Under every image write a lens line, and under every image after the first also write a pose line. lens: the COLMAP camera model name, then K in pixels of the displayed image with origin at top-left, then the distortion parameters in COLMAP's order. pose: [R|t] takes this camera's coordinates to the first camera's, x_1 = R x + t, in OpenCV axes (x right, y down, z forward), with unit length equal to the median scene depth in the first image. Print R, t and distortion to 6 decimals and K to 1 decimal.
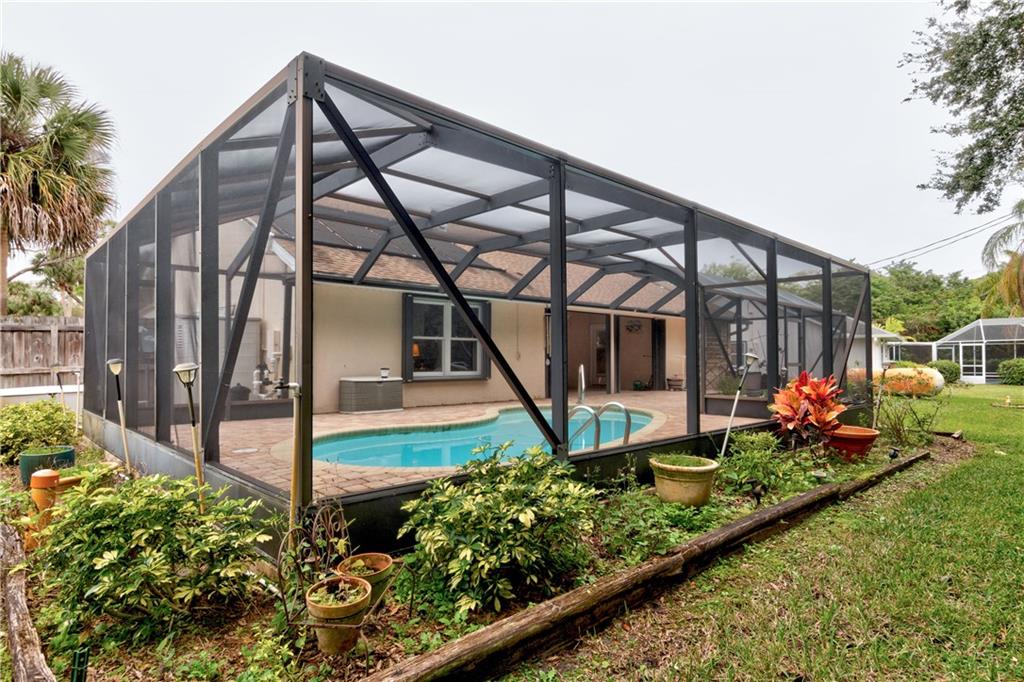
lens RADIAL K [[572.2, 0, 512.7], [0, 572.2, 348.5], [0, 0, 1]] dist [0.000050, -0.001553]
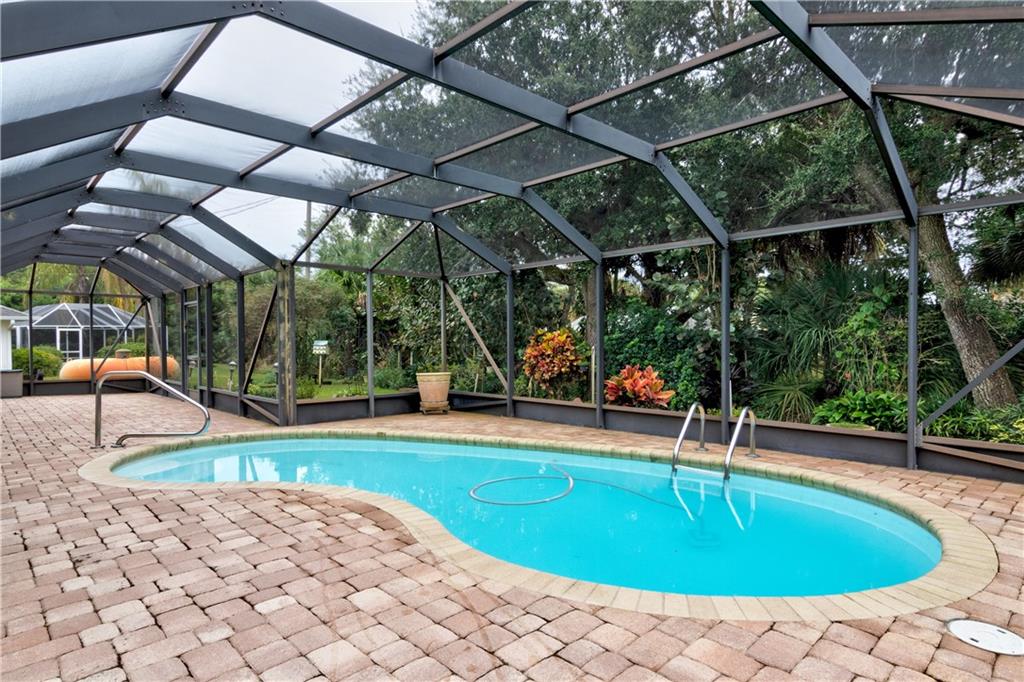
lens RADIAL K [[567.4, 0, 514.9], [0, 567.4, 354.5], [0, 0, 1]] dist [0.000533, -0.000103]
pose [[-0.013969, -0.027357, 0.999528, -0.374807], [-0.017028, 0.999487, 0.027118, -0.008522], [-0.999757, -0.016641, -0.014428, 0.611353]]
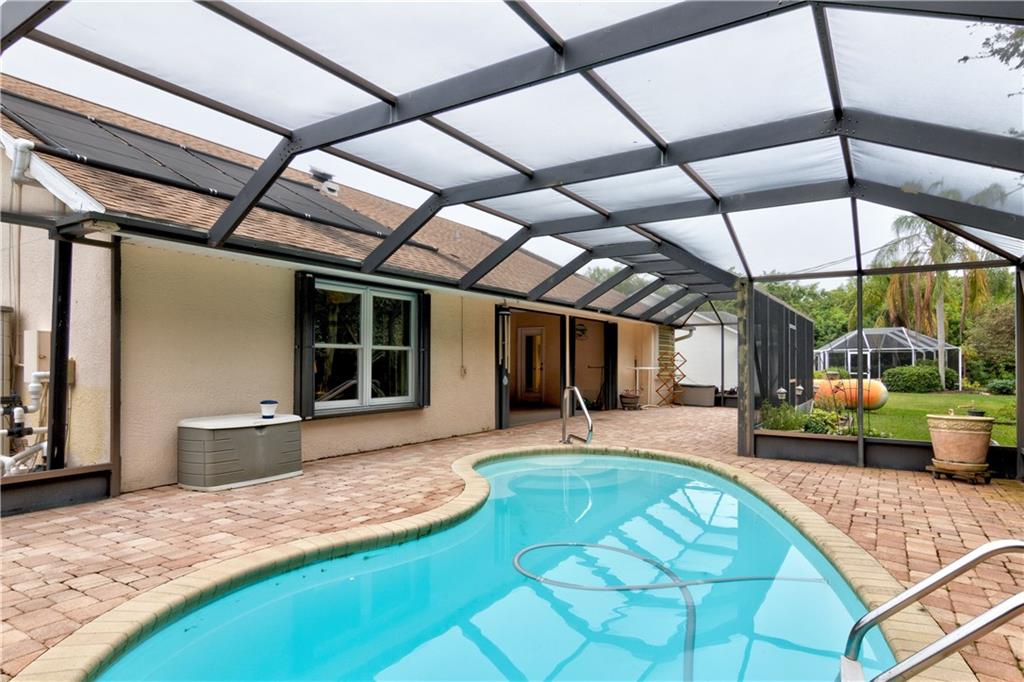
lens RADIAL K [[578.1, 0, 532.4], [0, 578.1, 357.3], [0, 0, 1]] dist [-0.000285, -0.001220]
pose [[0.964039, 0.003133, 0.265743, -0.109669], [-0.006070, 0.999929, 0.010233, -0.014155], [-0.265692, -0.011478, 0.963990, 0.337276]]
